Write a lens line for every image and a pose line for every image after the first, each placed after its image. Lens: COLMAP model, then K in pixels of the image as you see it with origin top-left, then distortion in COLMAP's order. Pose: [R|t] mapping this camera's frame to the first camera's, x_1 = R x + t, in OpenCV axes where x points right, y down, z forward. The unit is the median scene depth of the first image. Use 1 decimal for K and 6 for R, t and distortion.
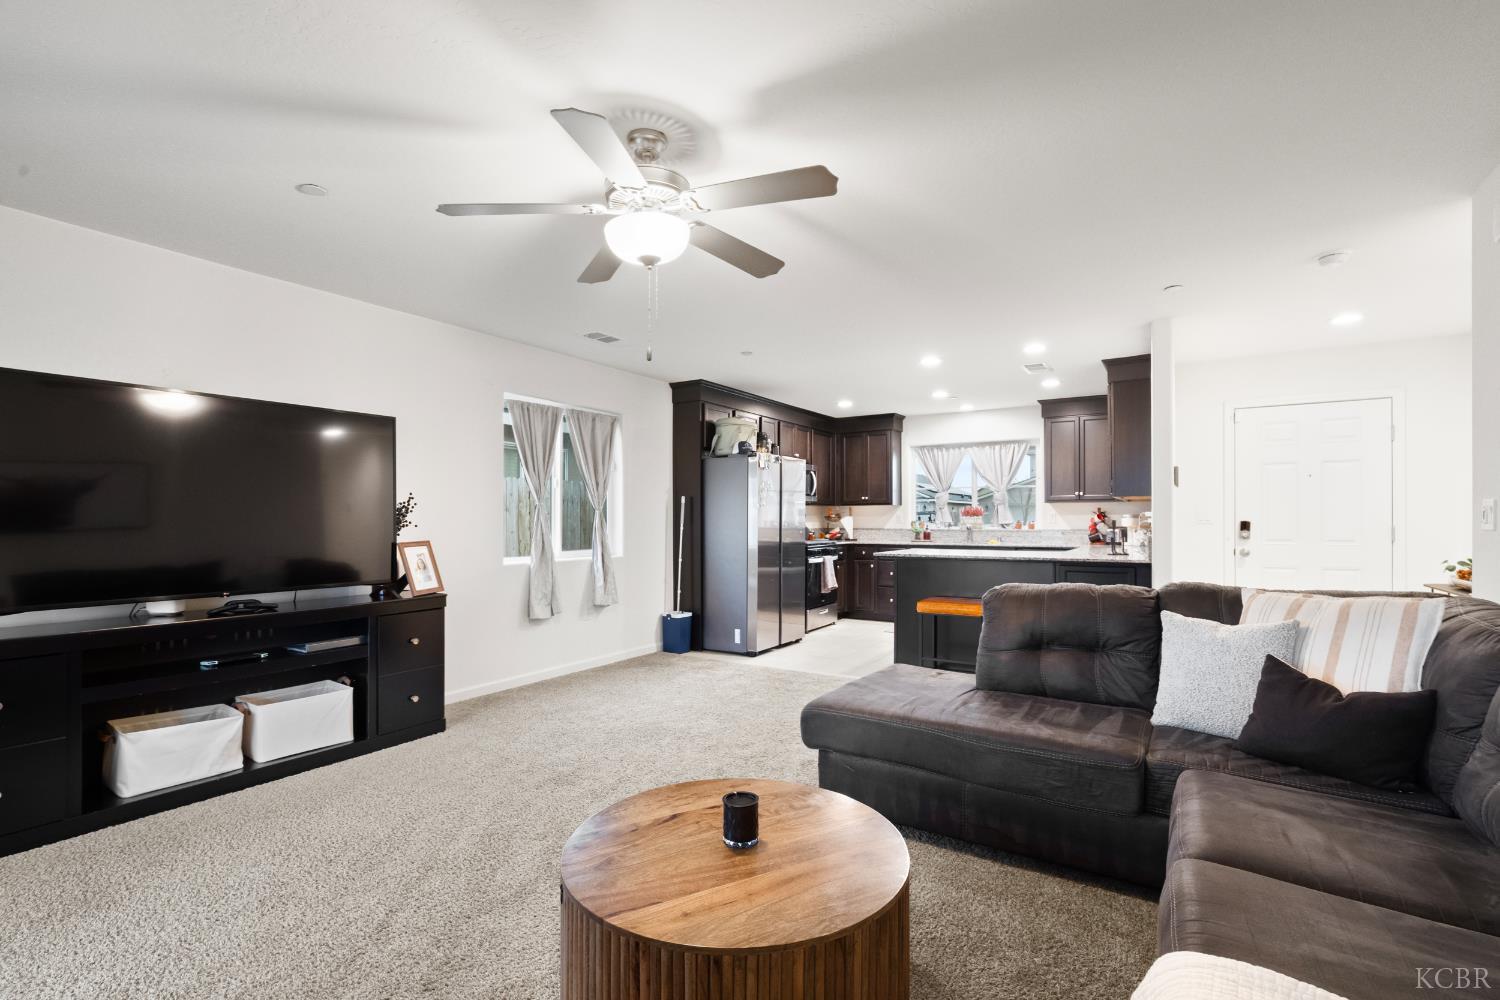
lens RADIAL K [[704.5, 0, 746.6], [0, 704.5, 523.6], [0, 0, 1]] dist [0.000017, -0.000135]
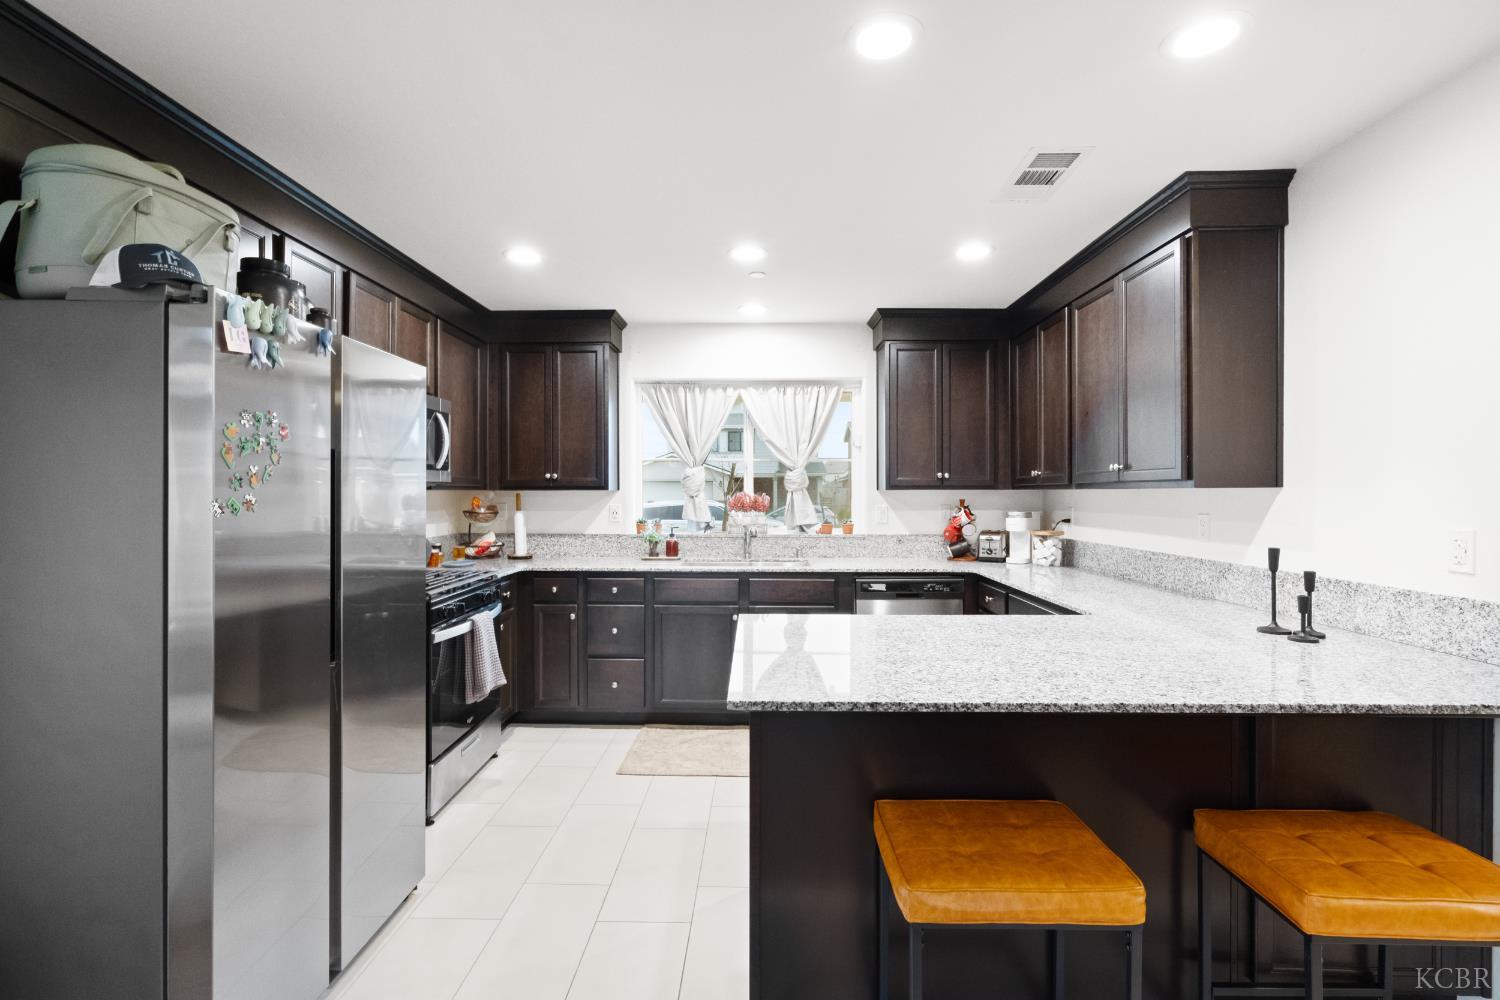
lens RADIAL K [[684.7, 0, 743.9], [0, 684.7, 494.3], [0, 0, 1]] dist [0.001442, 0.000147]
pose [[0.860837, 0.000725, 0.508880, 0.039851], [-0.000390, 1.000000, -0.000764, -0.023727], [-0.508881, 0.000459, 0.860837, 0.540045]]
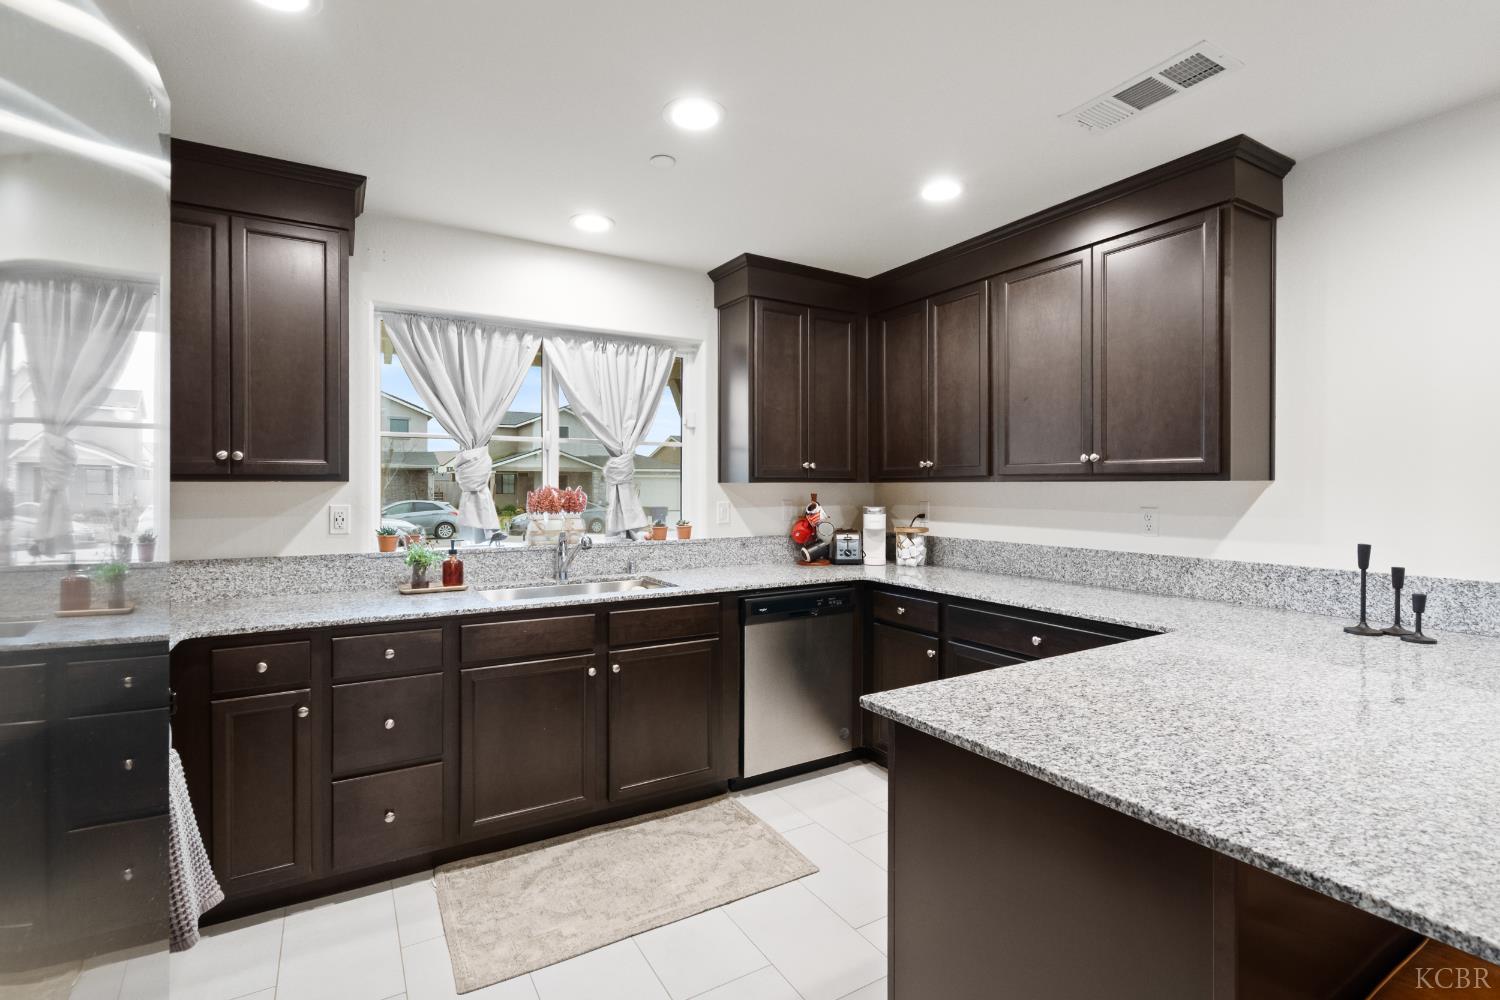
lens RADIAL K [[686.3, 0, 736.0], [0, 686.3, 485.9], [0, 0, 1]] dist [-0.000905, 0.000016]
pose [[0.458668, 0.002214, 0.888605, 0.022885], [0.001164, 0.999995, -0.003092, -0.024192], [-0.888607, 0.002452, 0.458663, 0.744713]]
